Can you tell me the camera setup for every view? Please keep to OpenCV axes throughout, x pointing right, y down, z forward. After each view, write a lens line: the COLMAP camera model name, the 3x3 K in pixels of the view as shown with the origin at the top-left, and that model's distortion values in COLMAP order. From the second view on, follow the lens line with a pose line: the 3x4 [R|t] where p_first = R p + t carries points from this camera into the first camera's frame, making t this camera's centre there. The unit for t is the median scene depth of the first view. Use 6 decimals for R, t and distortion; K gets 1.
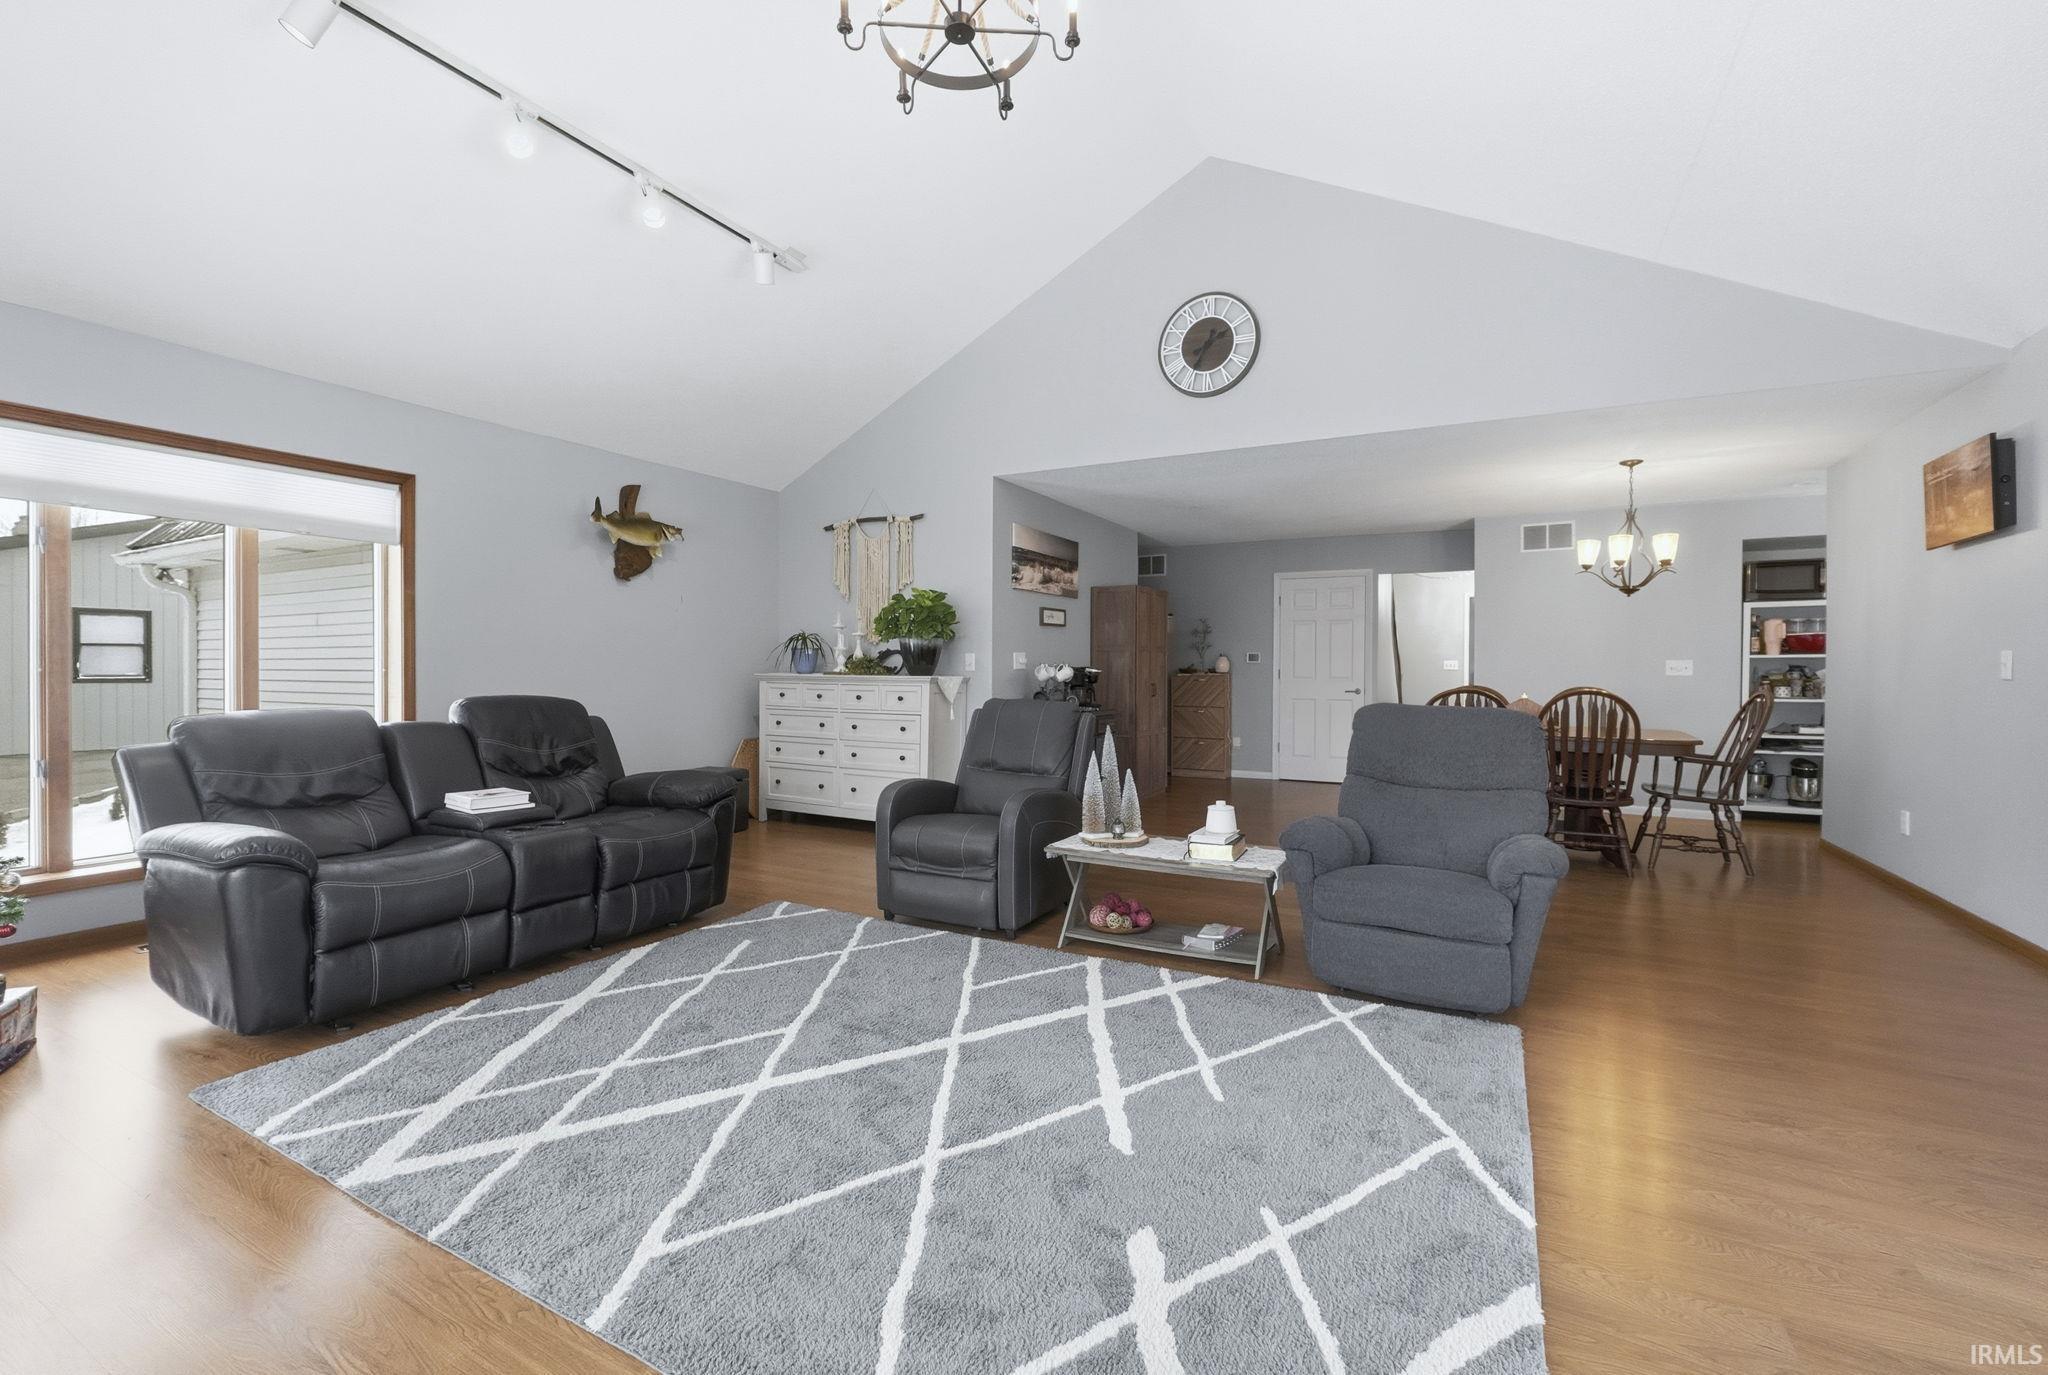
lens RADIAL K [[884.0, 0, 1020.2], [0, 884.0, 682.7], [0, 0, 1]] dist [-0.004000, -0.000017]
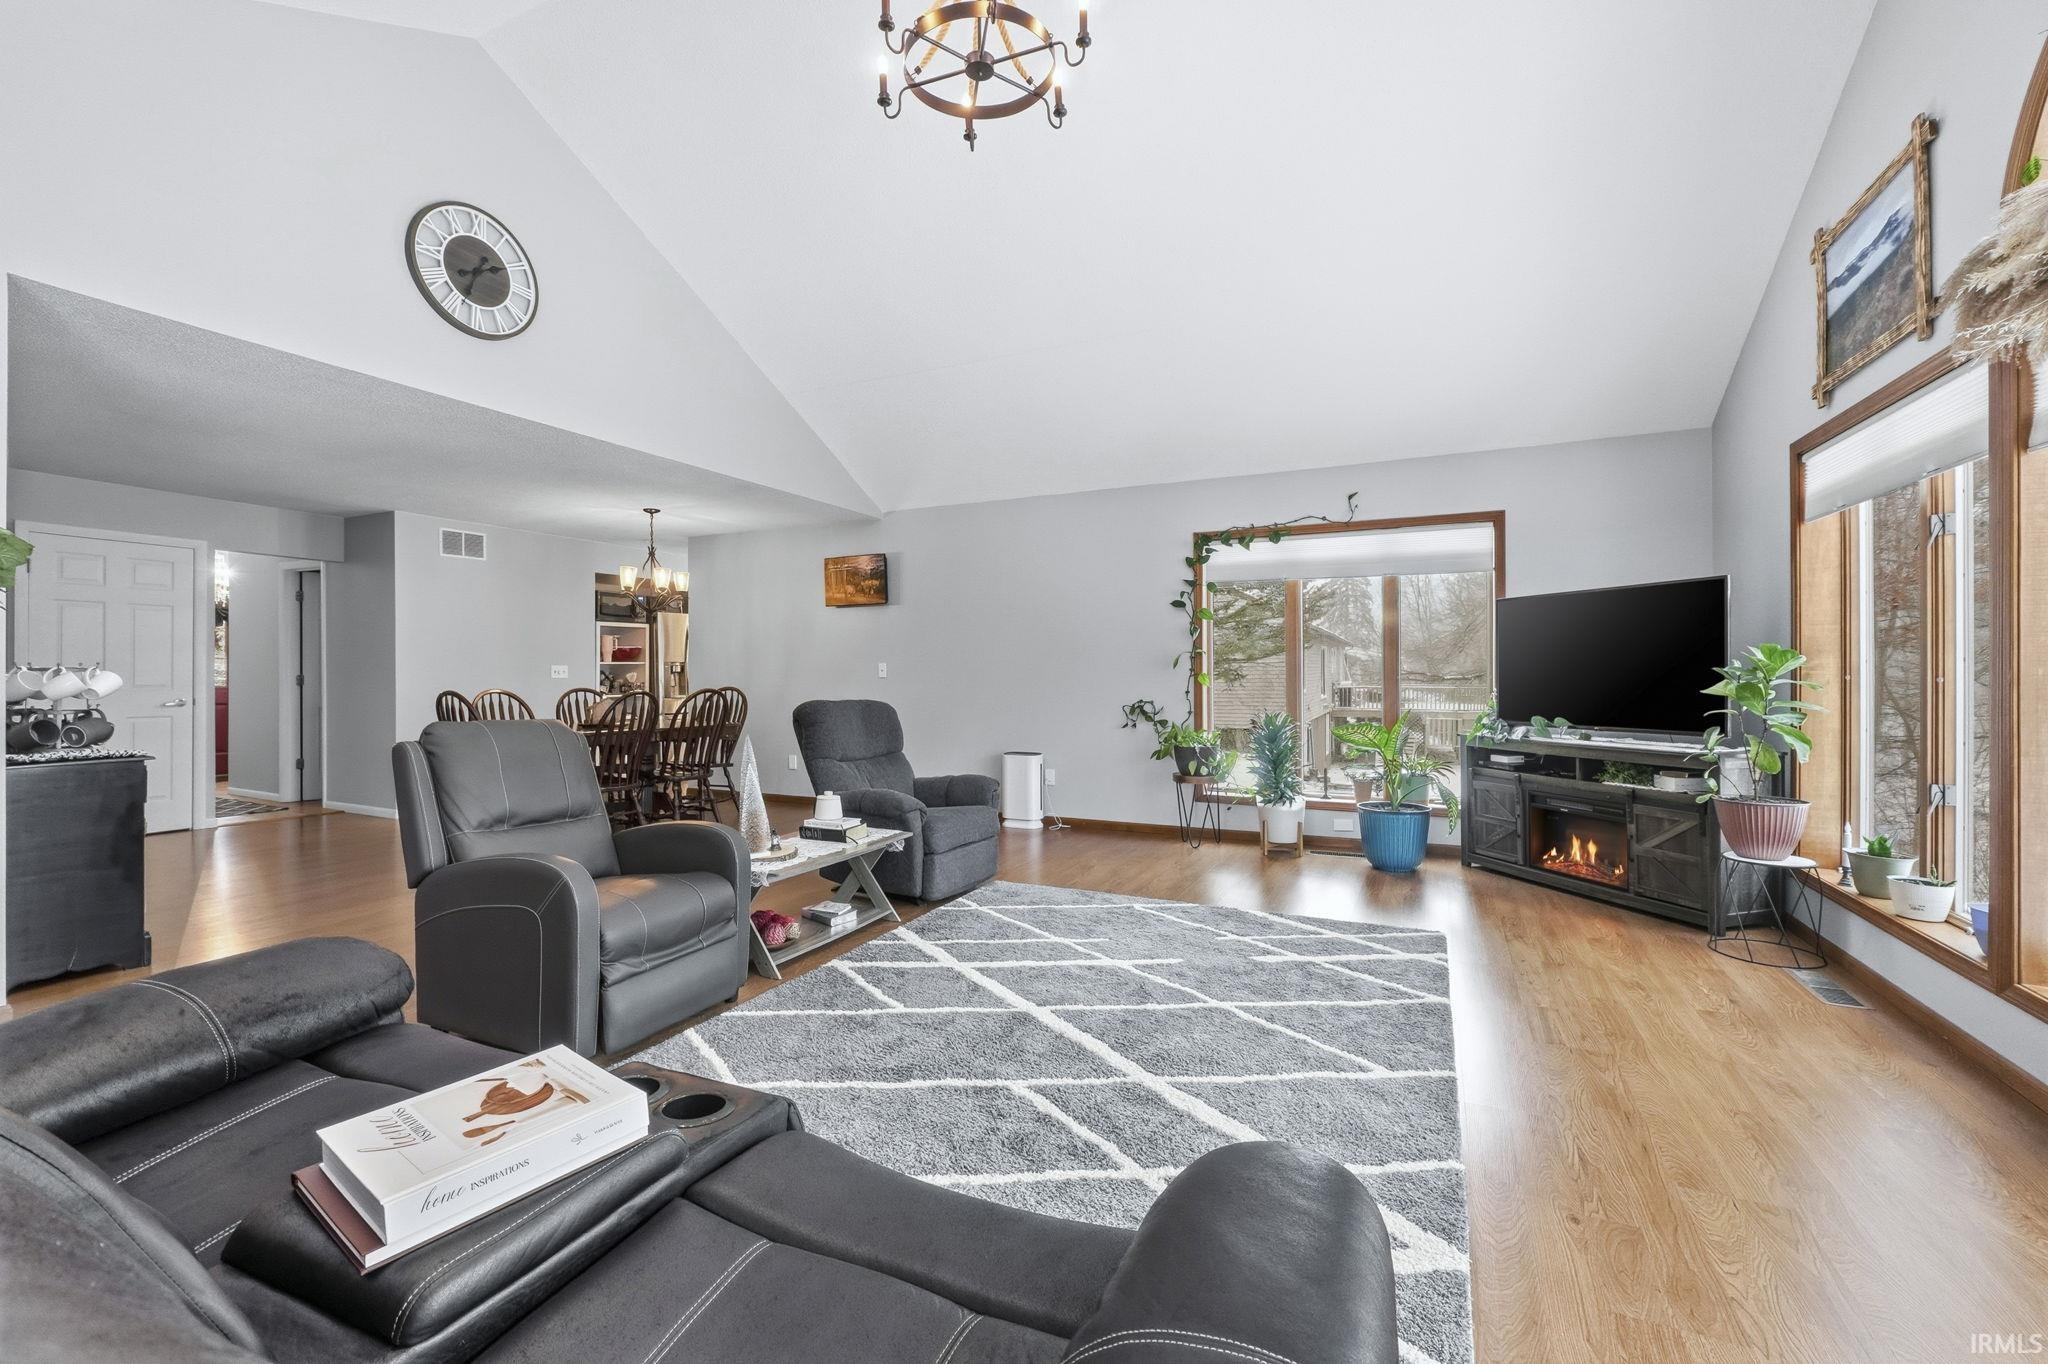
lens RADIAL K [[867.8, 0, 1020.0], [0, 867.8, 672.9], [0, 0, 1]] dist [-0.002814, 0.000252]
pose [[-0.058170, -0.002828, 0.998303, -0.871949], [0.016522, 0.999856, 0.003795, -0.016831], [-0.998170, 0.016714, -0.058115, 0.802732]]
